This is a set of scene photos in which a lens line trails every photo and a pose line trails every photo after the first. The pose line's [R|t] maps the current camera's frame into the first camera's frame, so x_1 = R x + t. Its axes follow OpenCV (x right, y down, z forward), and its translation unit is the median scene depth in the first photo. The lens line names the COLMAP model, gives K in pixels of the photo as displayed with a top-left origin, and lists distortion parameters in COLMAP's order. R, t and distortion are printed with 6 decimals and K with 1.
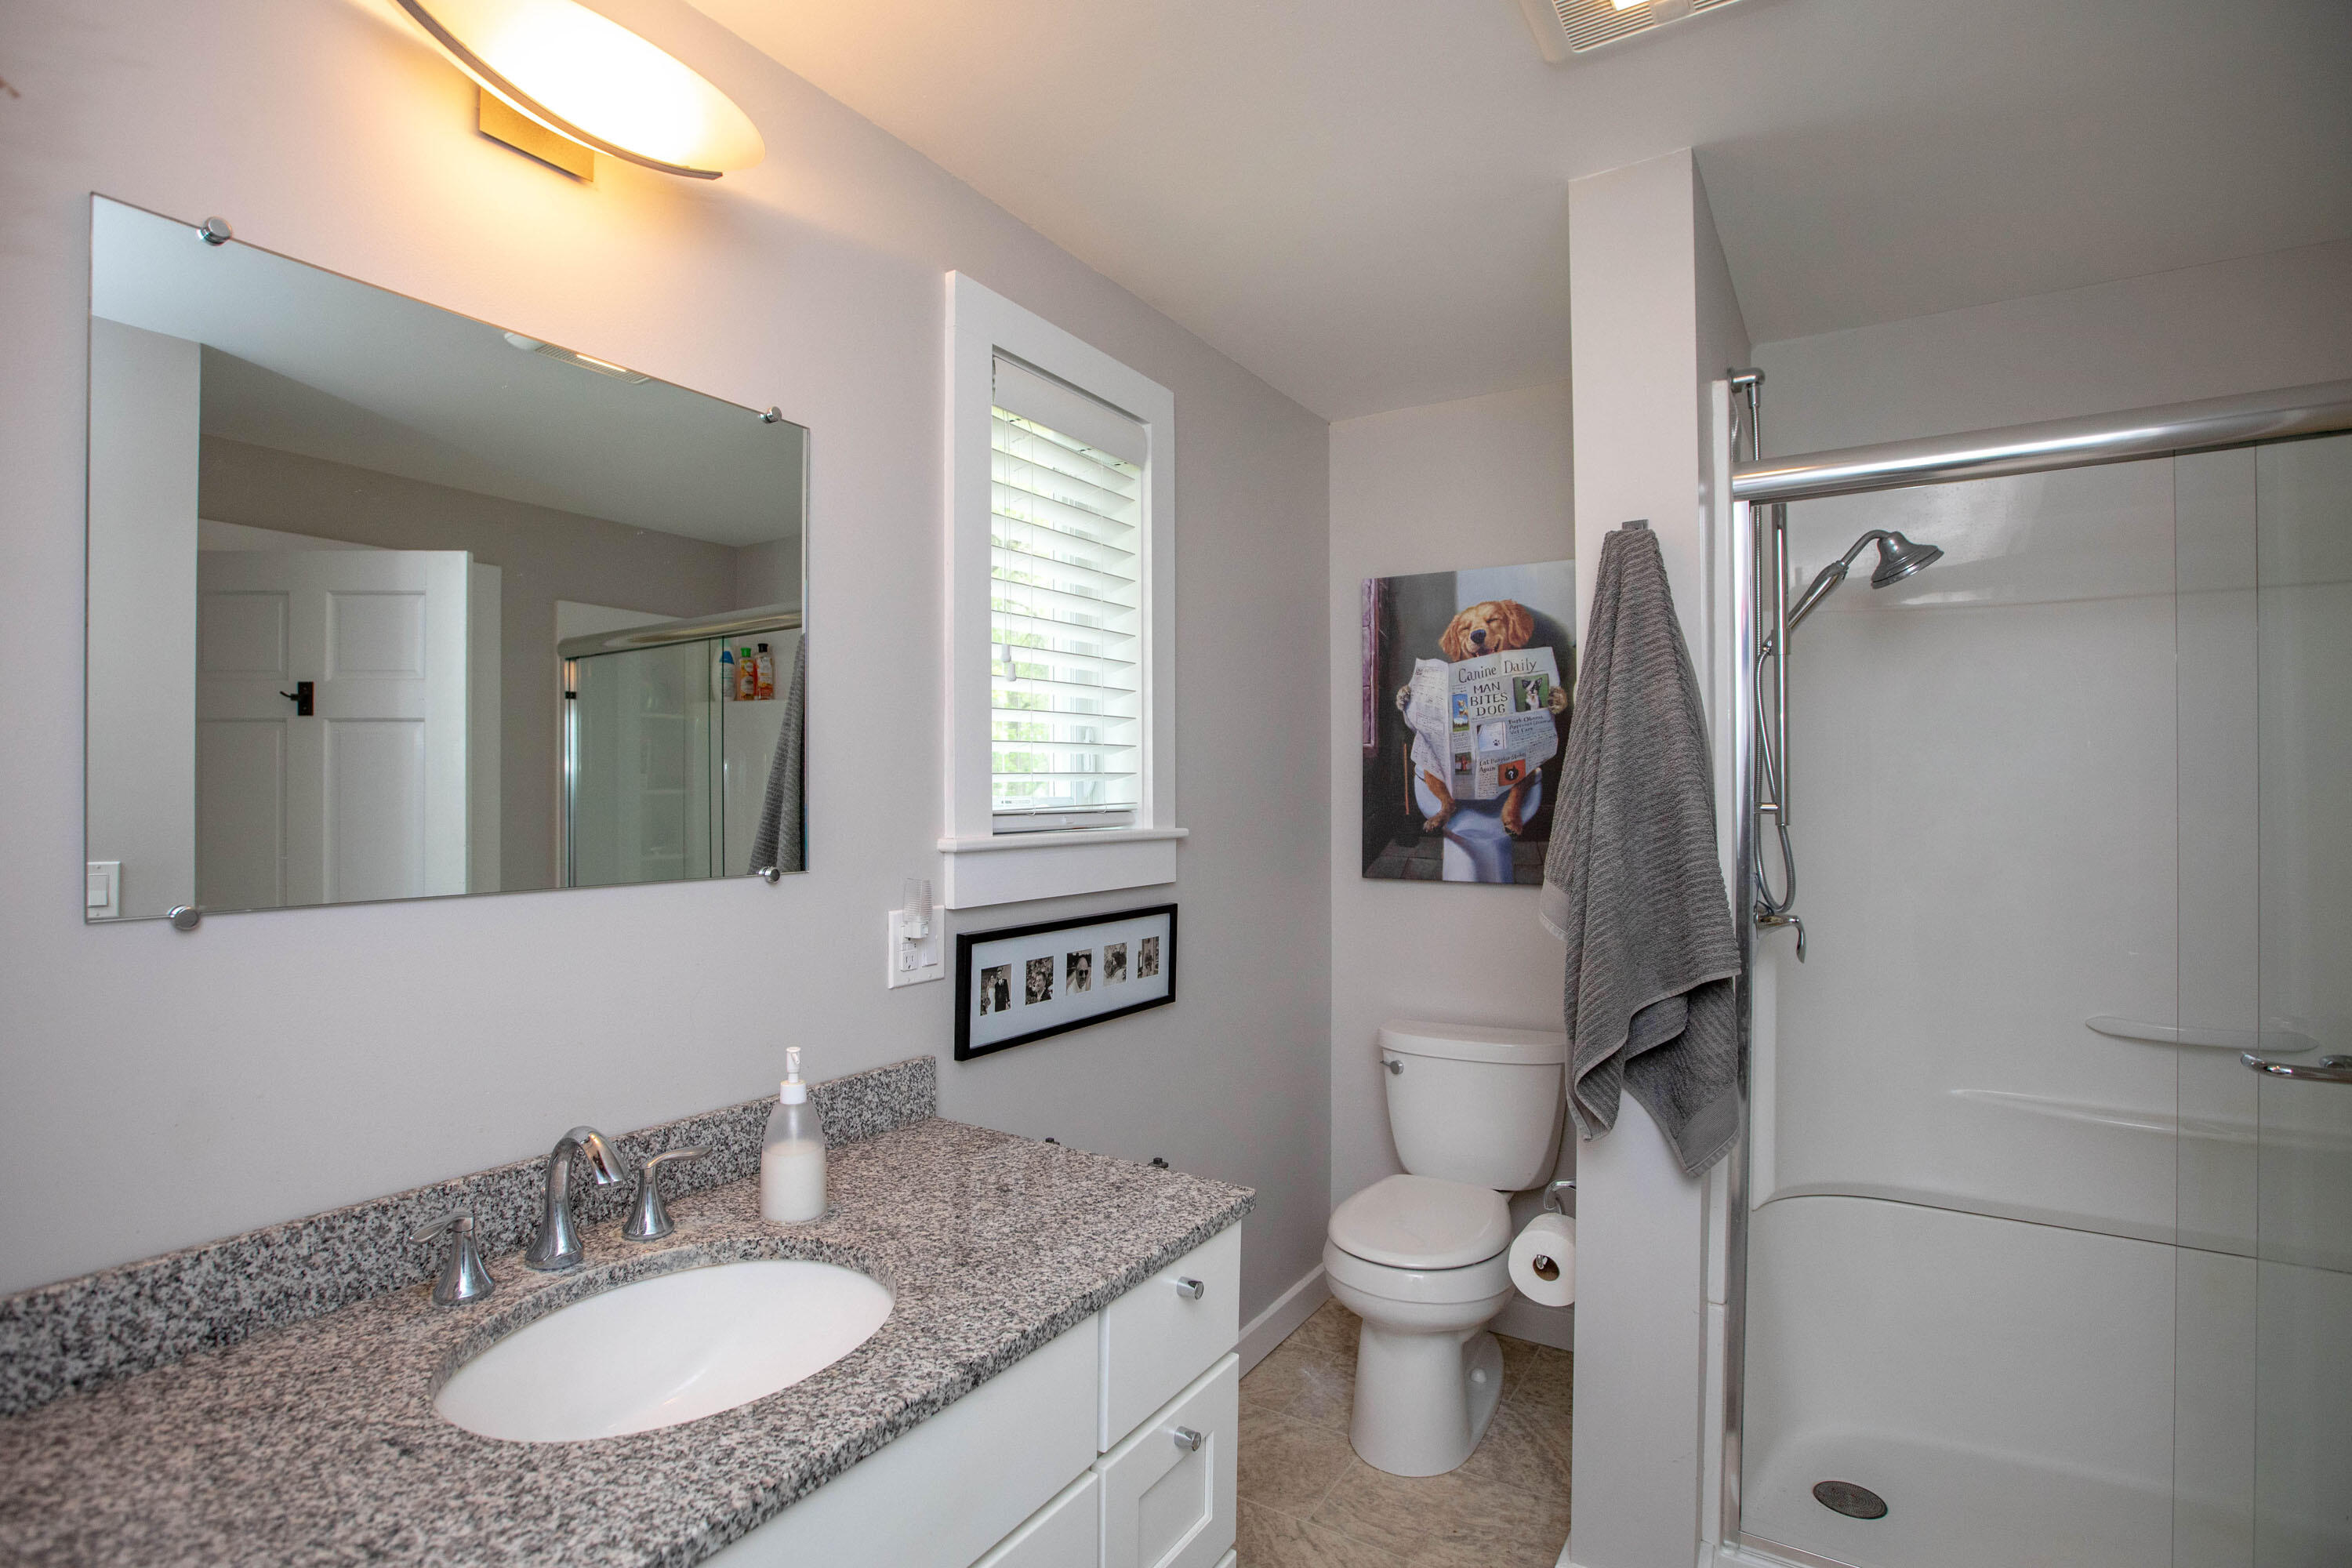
lens RADIAL K [[1109.0, 0, 1170.8], [0, 1109.0, 796.1], [0, 0, 1]] dist [-0.044413, 0.015957]
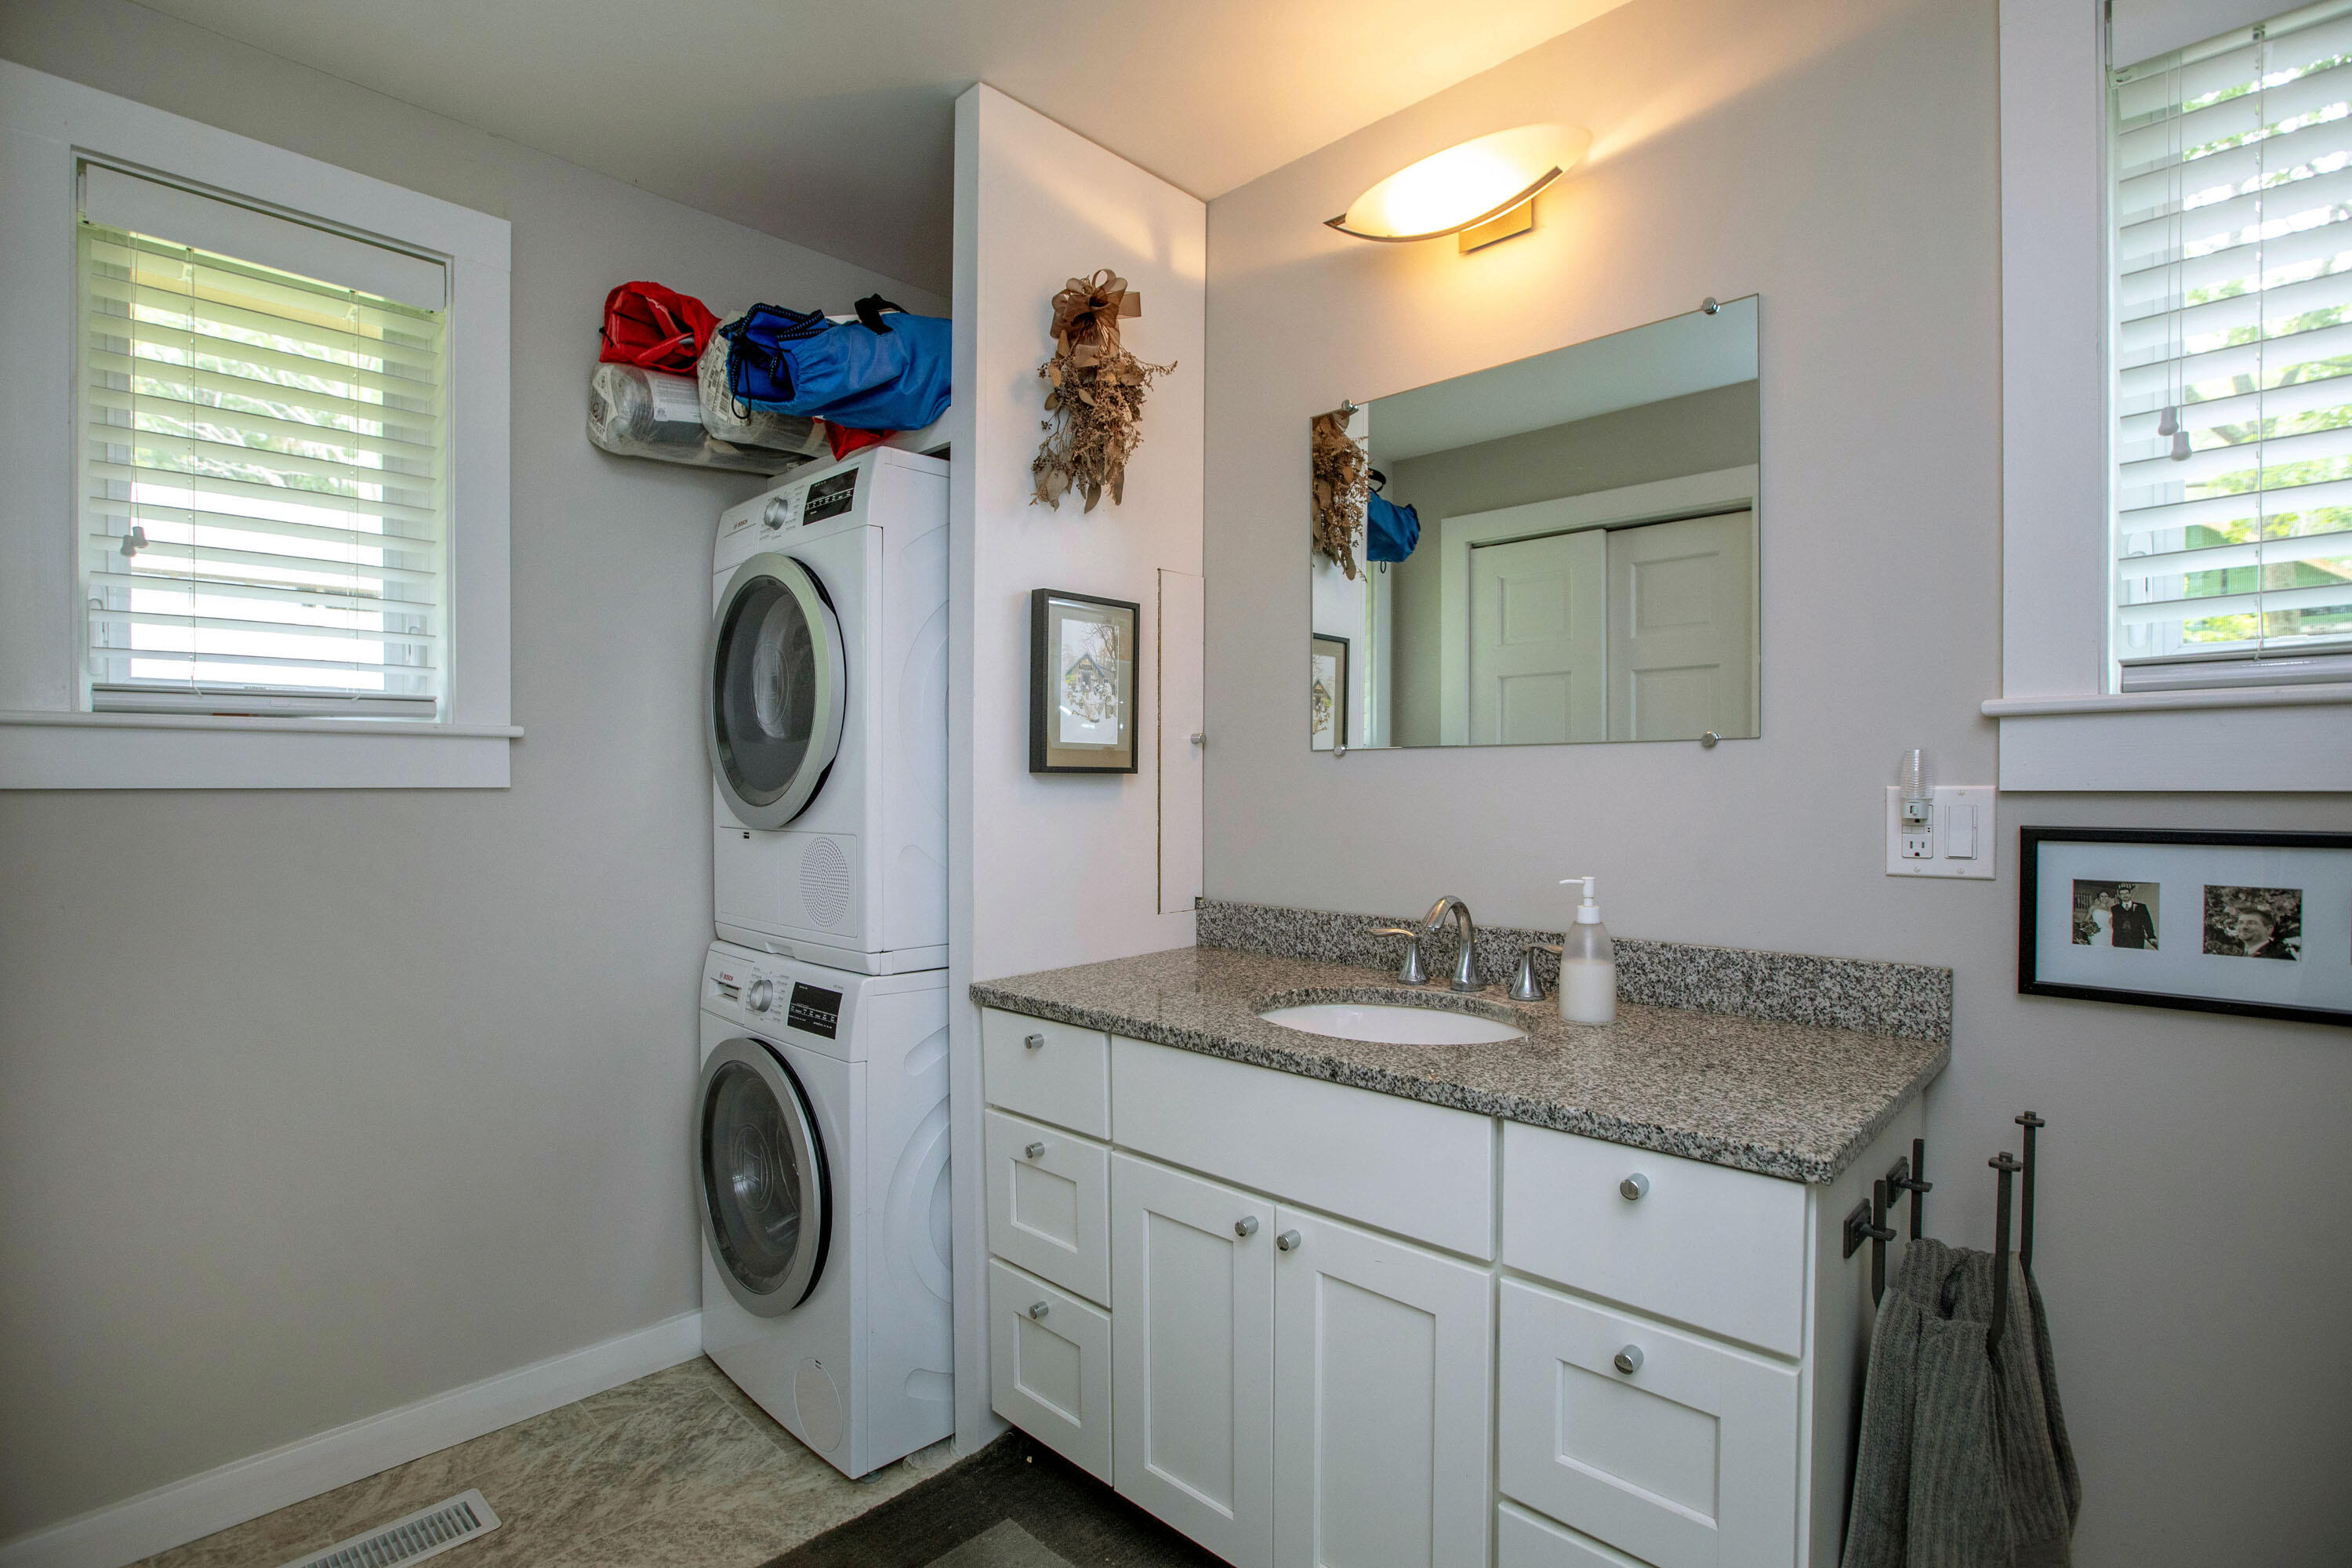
lens RADIAL K [[1109.0, 0, 1173.5], [0, 1109.0, 788.6], [0, 0, 1]] dist [-0.044413, 0.015957]
pose [[-0.174880, 0.004099, -0.984581, 0.702582], [0.007658, 0.999967, 0.002803, 0.102188], [0.984560, -0.007050, -0.174906, 0.613735]]
